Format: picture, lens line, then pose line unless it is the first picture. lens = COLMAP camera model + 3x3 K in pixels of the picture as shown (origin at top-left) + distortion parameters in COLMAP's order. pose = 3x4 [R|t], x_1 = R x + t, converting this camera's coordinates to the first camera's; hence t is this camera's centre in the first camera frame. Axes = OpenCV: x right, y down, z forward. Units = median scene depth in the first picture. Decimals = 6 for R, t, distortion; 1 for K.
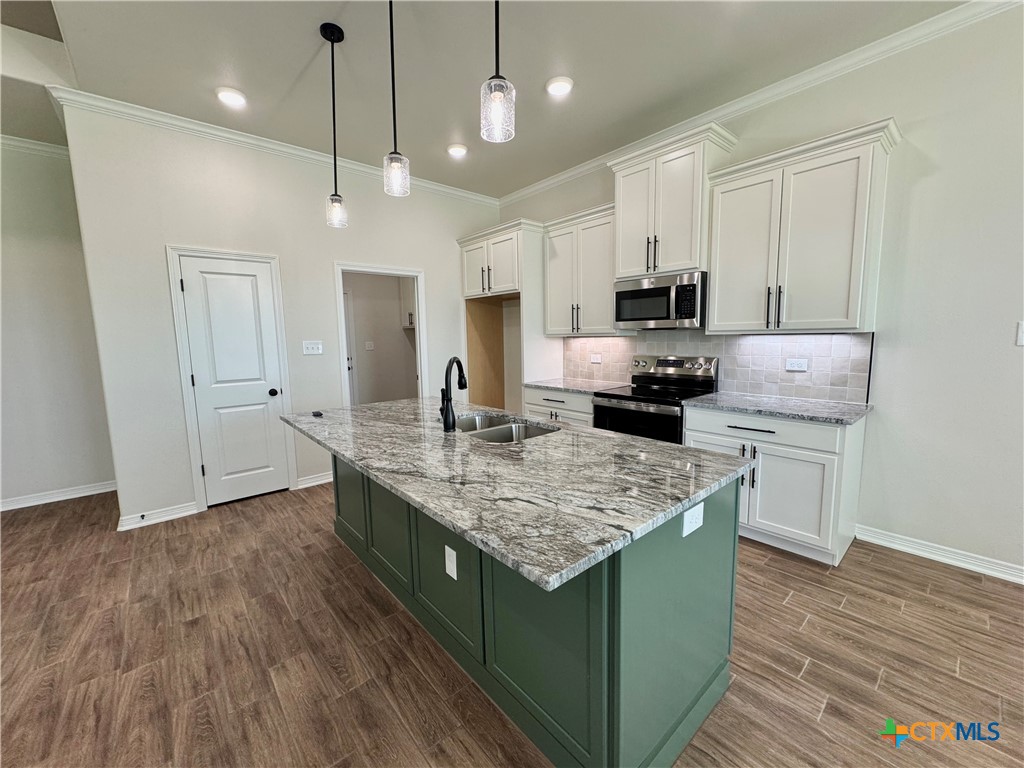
lens RADIAL K [[407.8, 0, 510.5], [0, 407.8, 384.0], [0, 0, 1]] dist [-0.002539, 0.000987]
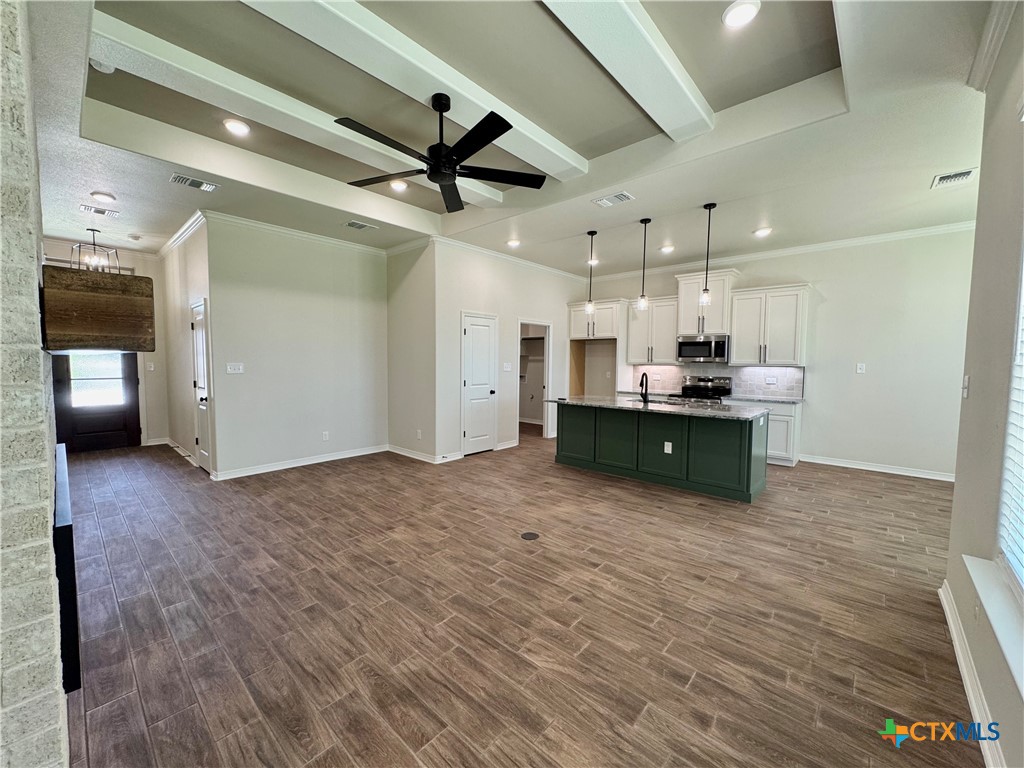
lens RADIAL K [[407.8, 0, 511.8], [0, 407.8, 383.4], [0, 0, 1]] dist [-0.002539, 0.000987]
pose [[0.992042, 0.020625, 0.124203, -0.833226], [-0.012614, 0.997809, -0.064943, 0.112169], [-0.125271, 0.062859, 0.990129, -0.860139]]
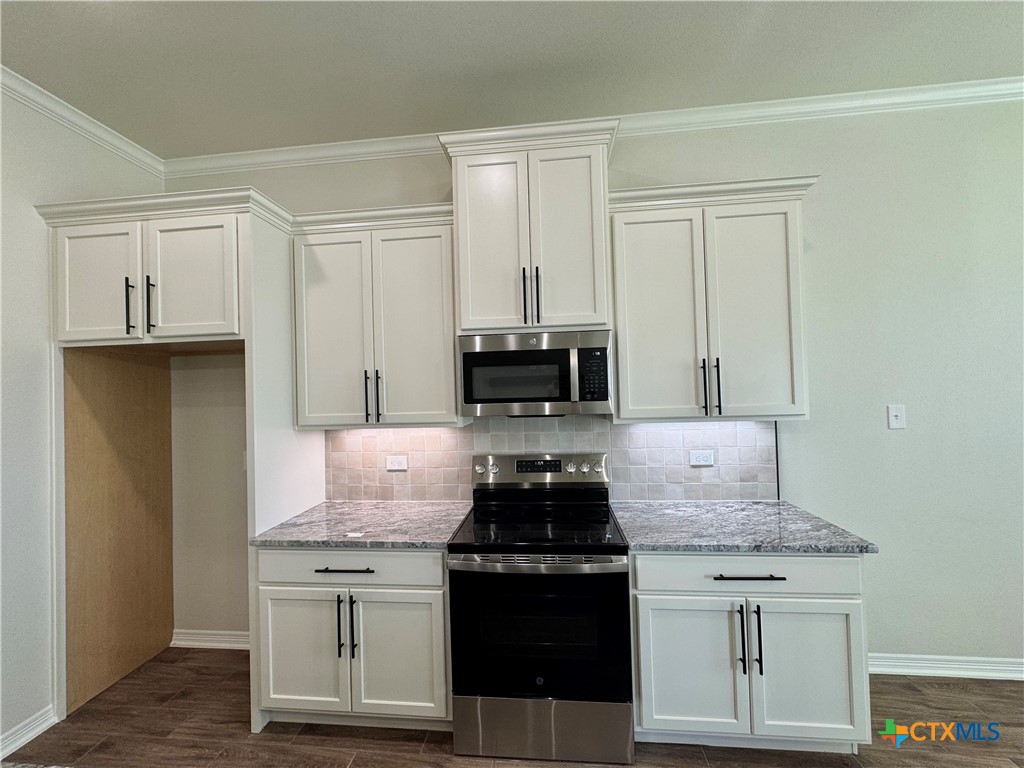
lens RADIAL K [[407.8, 0, 511.4], [0, 407.8, 385.5], [0, 0, 1]] dist [-0.002539, 0.000987]
pose [[0.729169, 0.008049, 0.684286, -0.094976], [0.096023, 0.988835, -0.113953, -0.120970], [-0.677563, 0.148798, 0.720255, 0.614353]]
